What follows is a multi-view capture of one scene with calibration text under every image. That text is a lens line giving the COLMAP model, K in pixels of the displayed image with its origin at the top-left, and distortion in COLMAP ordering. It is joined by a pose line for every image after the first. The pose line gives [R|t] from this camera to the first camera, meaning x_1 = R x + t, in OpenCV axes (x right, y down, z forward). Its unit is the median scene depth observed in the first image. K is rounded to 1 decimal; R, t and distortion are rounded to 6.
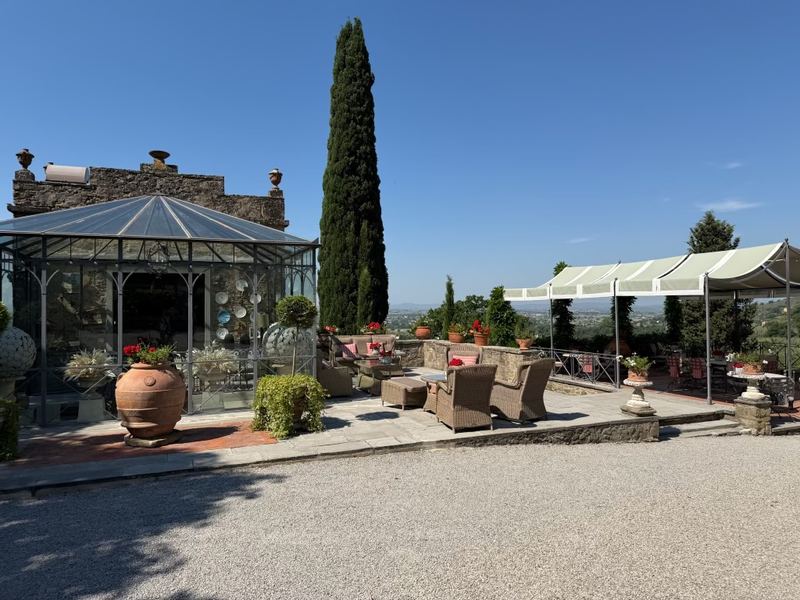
lens RADIAL K [[570.6, 0, 400.2], [0, 570.6, 299.2], [0, 0, 1]] dist [-0.004290, 0.000455]
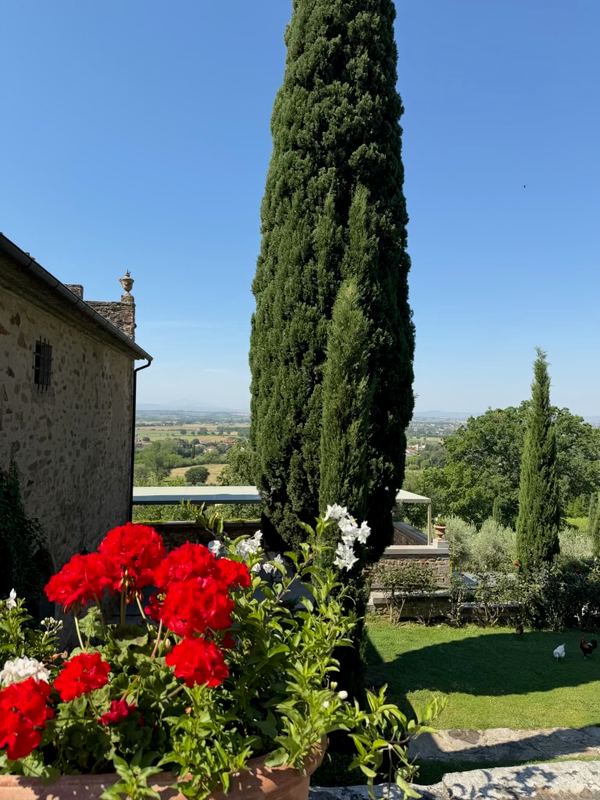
lens RADIAL K [[570.6, 0, 298.0], [0, 570.6, 399.7], [0, 0, 1]] dist [-0.004290, 0.000455]
pose [[0.974760, 0.032226, -0.220917, -0.011057], [-0.034027, 0.999411, -0.004353, 0.016402], [0.220647, 0.011760, 0.975283, 0.589710]]
